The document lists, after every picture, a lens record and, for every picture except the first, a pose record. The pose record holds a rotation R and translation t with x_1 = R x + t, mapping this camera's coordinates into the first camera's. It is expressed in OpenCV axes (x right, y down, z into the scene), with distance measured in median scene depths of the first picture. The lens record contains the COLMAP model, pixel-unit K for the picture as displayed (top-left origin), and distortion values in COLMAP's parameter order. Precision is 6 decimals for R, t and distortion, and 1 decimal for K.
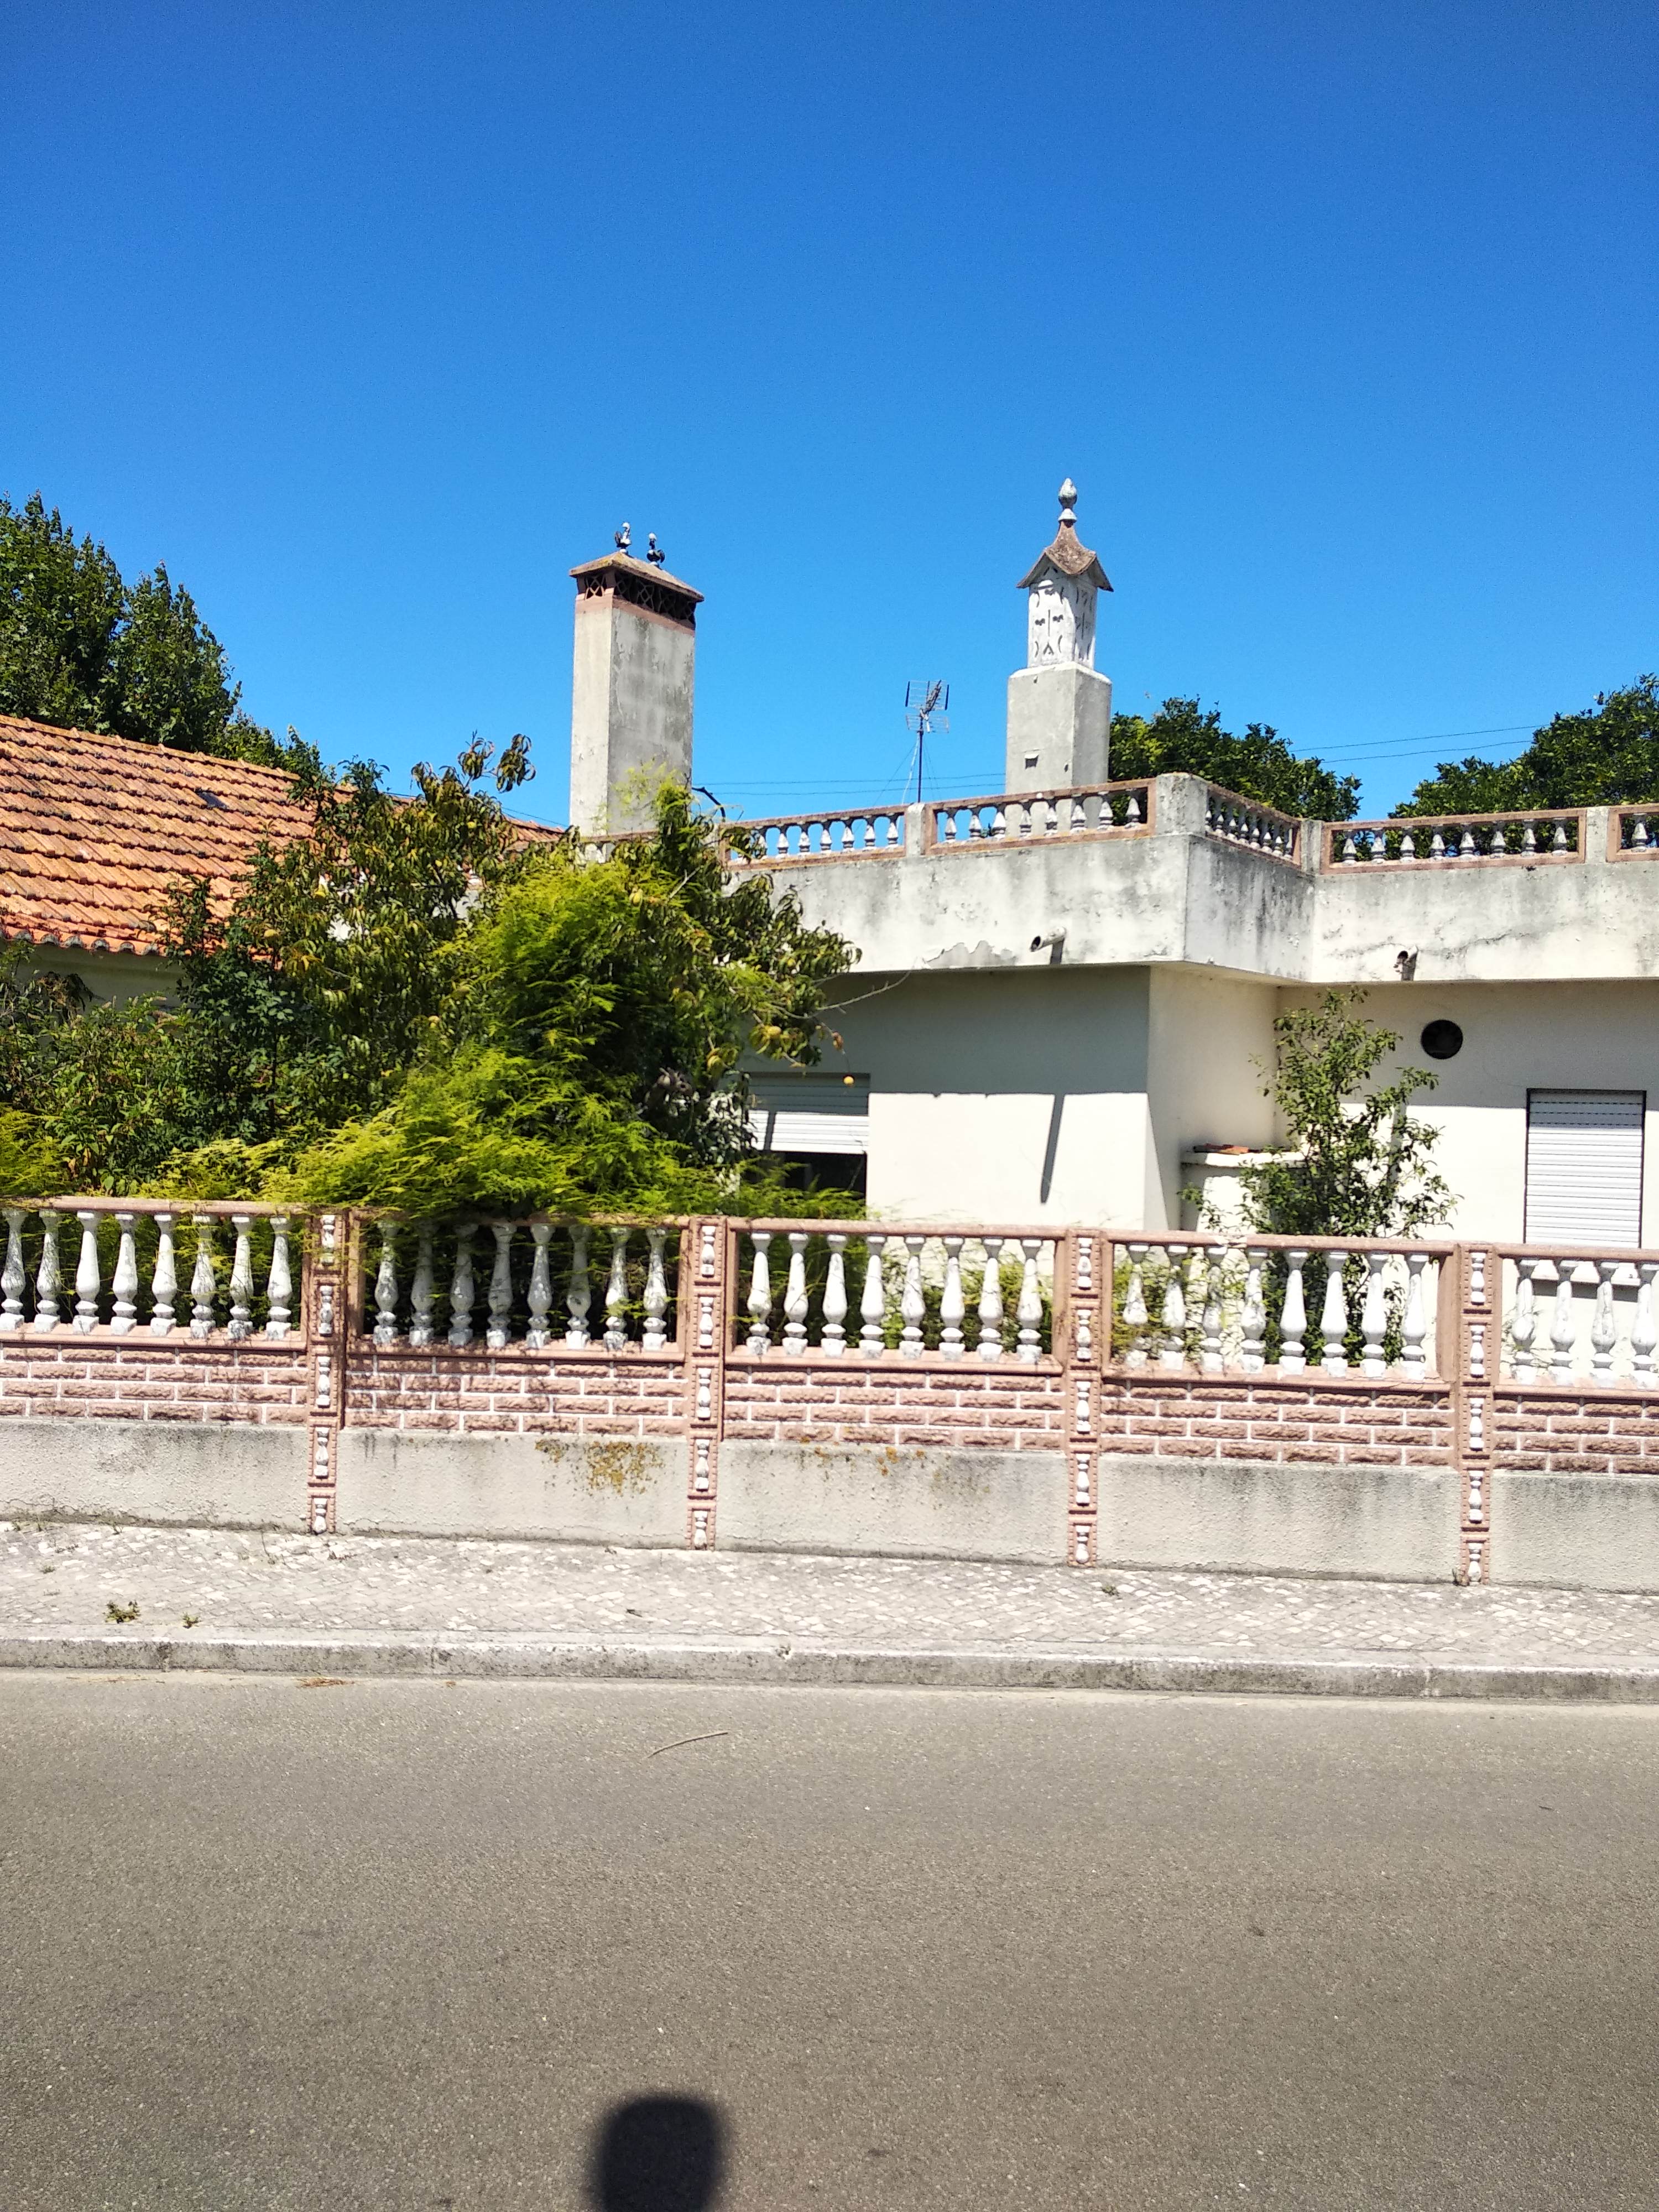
lens RADIAL K [[1651.0, 0, 829.5], [0, 1651.0, 1106.0], [0, 0, 1]] dist [0.009389, -0.036741]
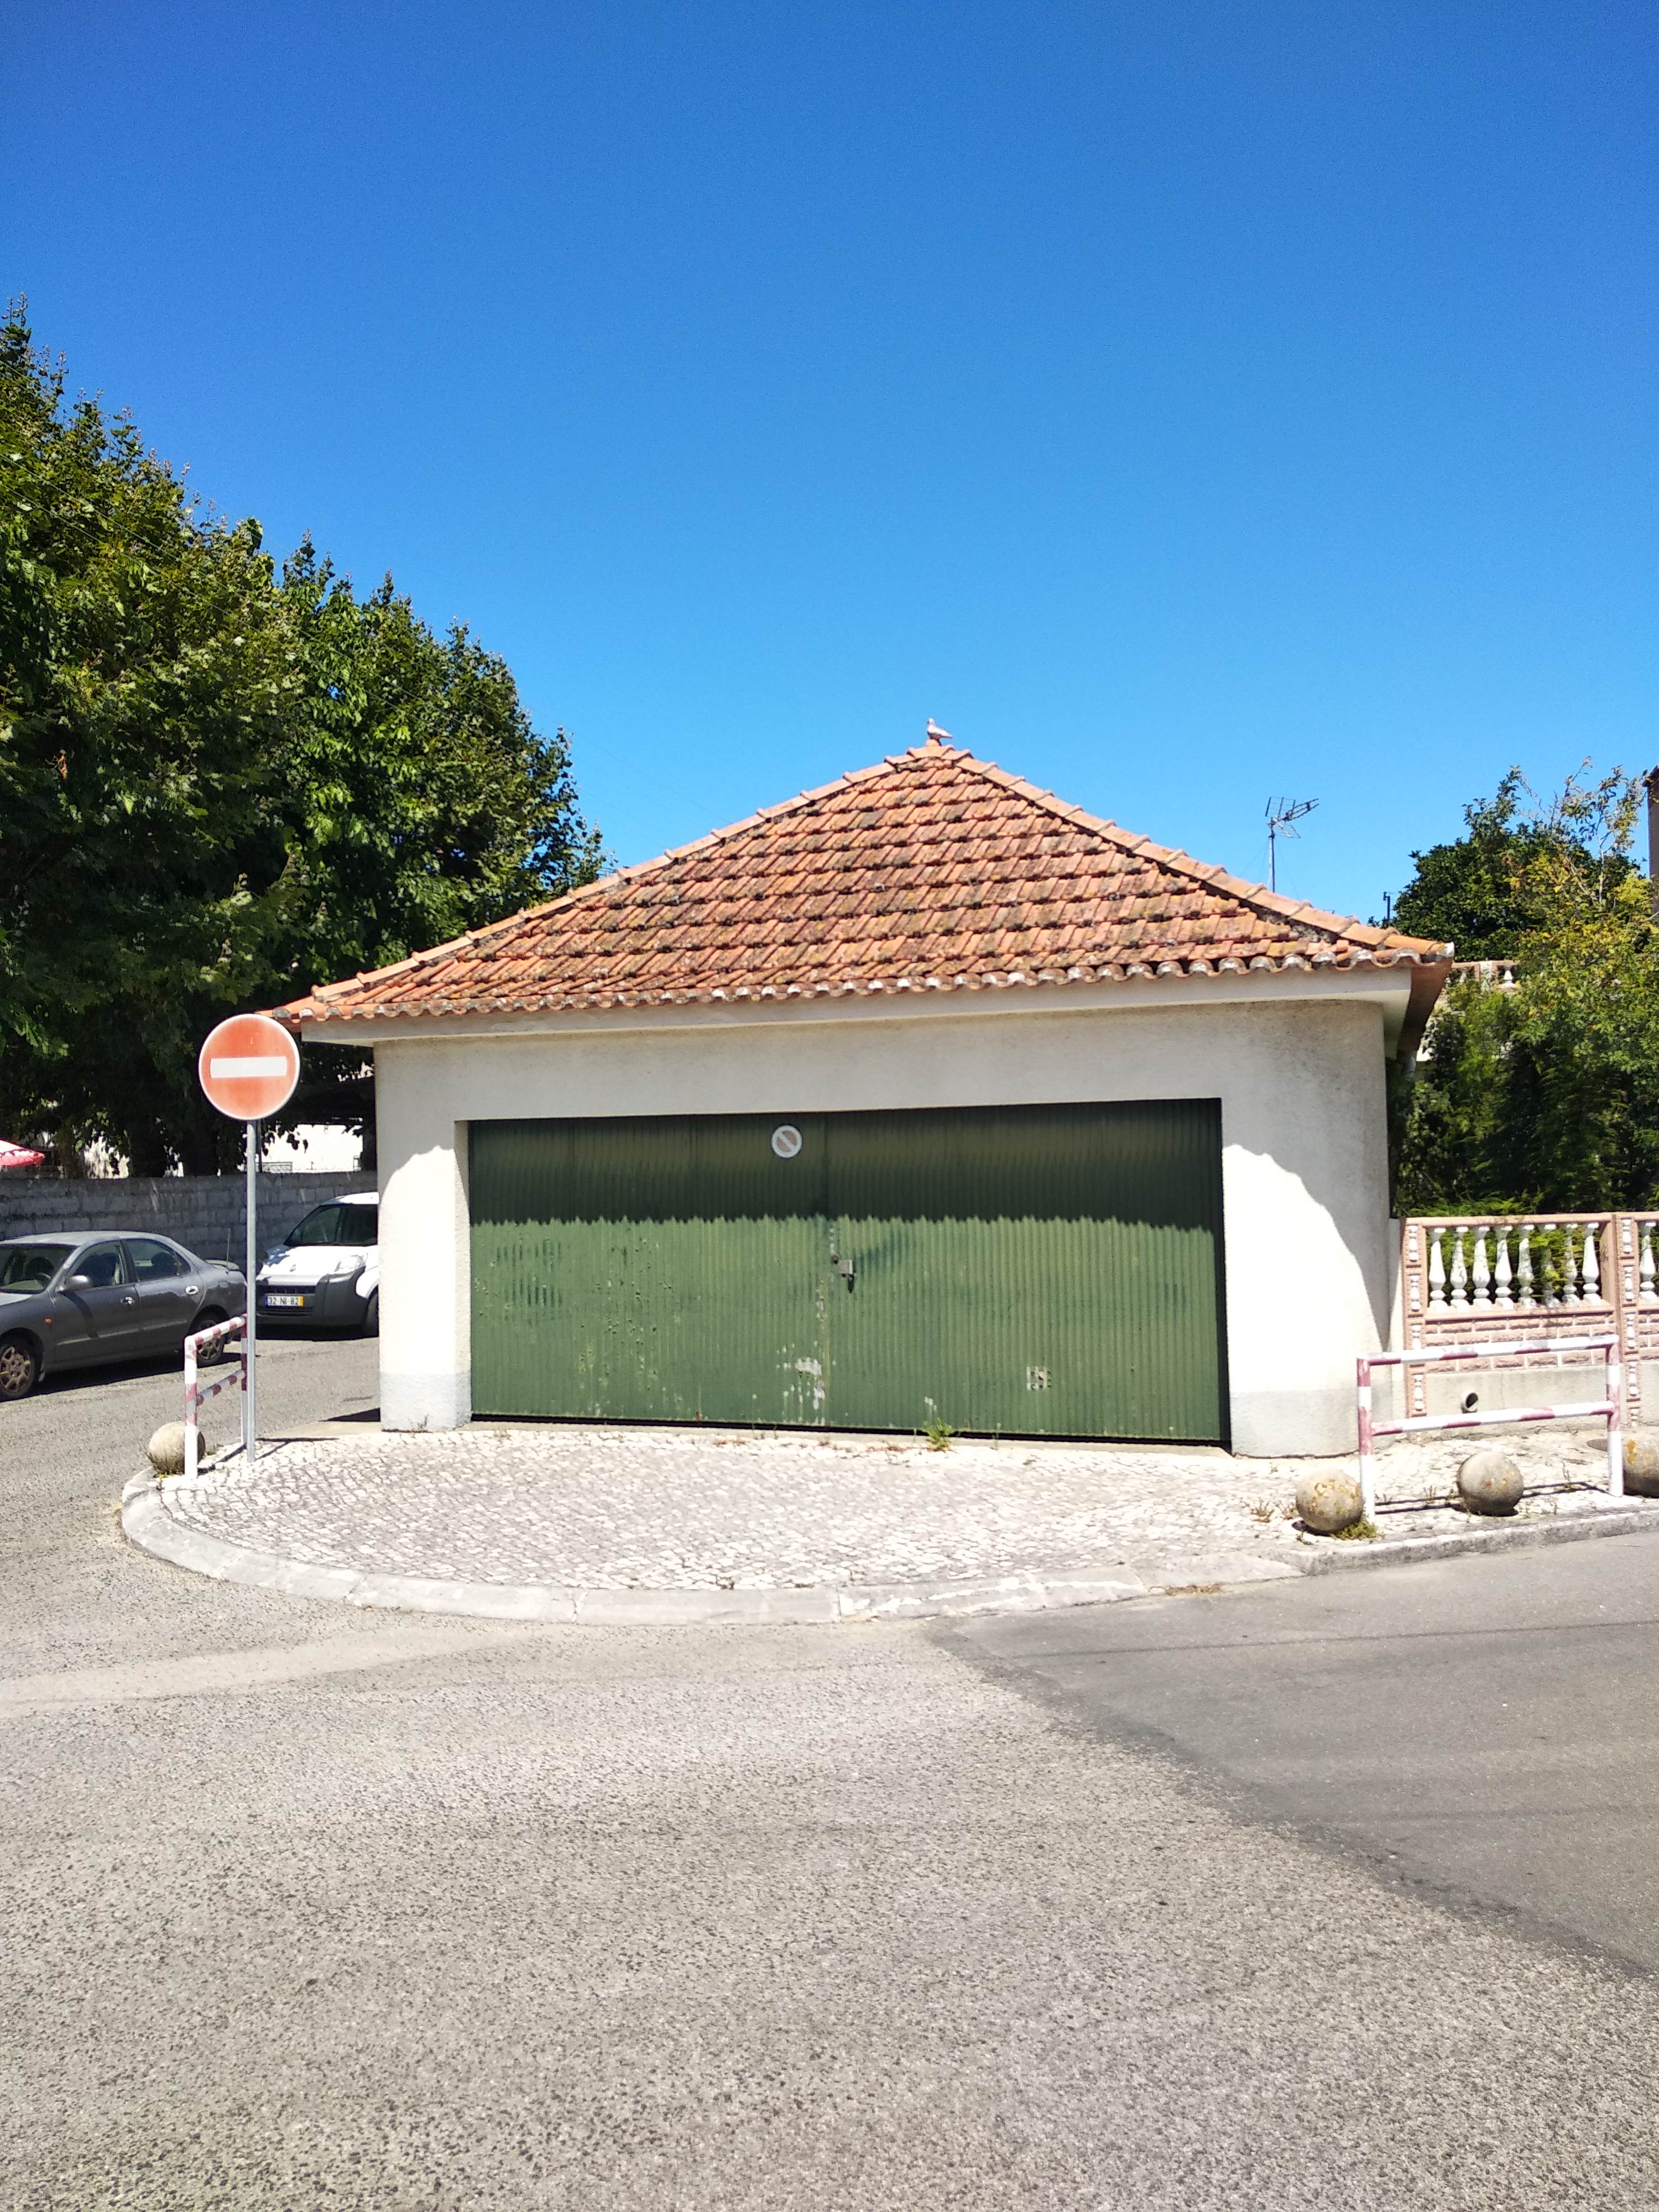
lens RADIAL K [[1339.5, 0, 829.5], [0, 1339.5, 1106.0], [0, 0, 1]] dist [0.003126, -0.000036]
pose [[0.965370, -0.030417, 0.259104, -1.282733], [0.035760, 0.999233, -0.015933, -0.044614], [-0.258421, 0.024647, 0.965718, -0.004446]]
